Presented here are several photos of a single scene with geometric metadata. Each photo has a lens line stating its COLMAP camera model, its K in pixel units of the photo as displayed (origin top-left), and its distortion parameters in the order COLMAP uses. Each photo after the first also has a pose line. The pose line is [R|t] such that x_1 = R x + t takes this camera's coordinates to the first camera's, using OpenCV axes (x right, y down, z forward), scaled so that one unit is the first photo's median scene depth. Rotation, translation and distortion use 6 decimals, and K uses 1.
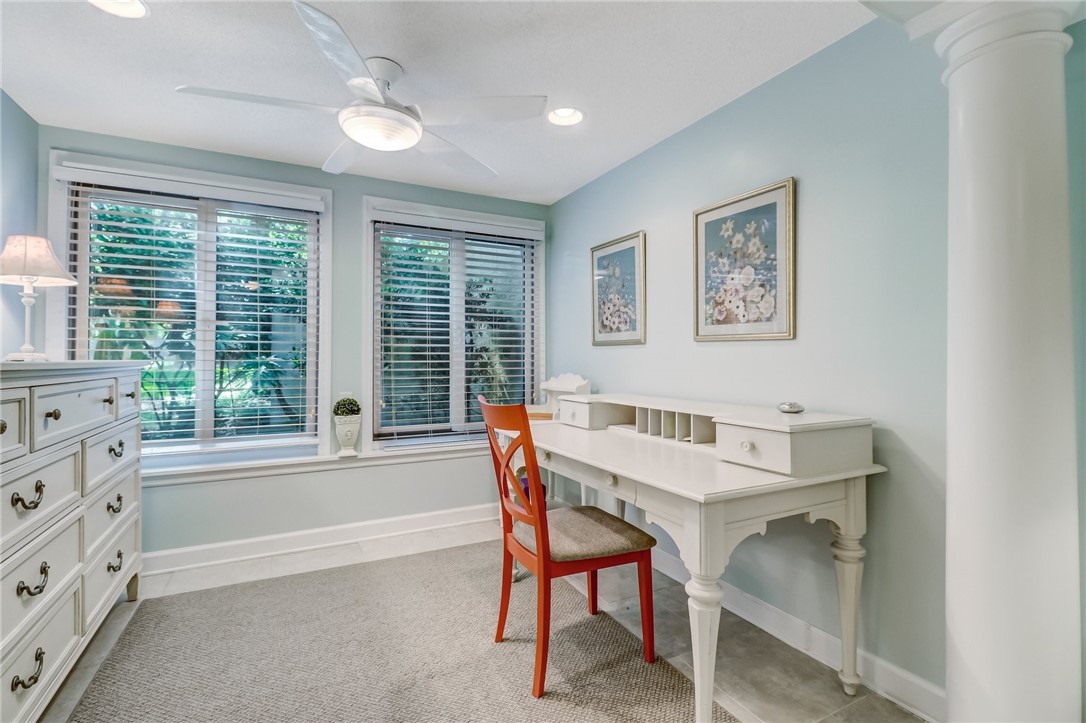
lens RADIAL K [[503.8, 0, 543.5], [0, 503.8, 351.1], [0, 0, 1]] dist [0.012295, -0.008763]
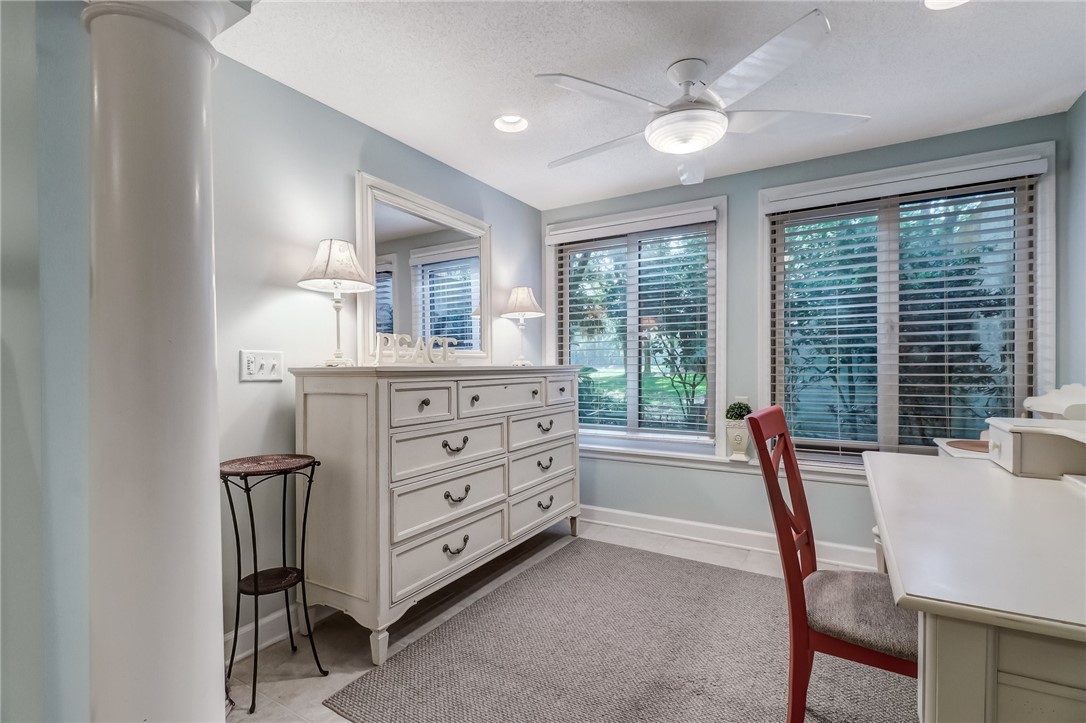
lens RADIAL K [[503.8, 0, 534.9], [0, 503.8, 368.1], [0, 0, 1]] dist [0.012295, -0.008763]
pose [[0.521913, 0.001970, -0.852996, 0.302047], [0.020346, 0.999684, 0.014758, 0.004298], [0.852756, -0.025057, 0.521708, 0.173653]]
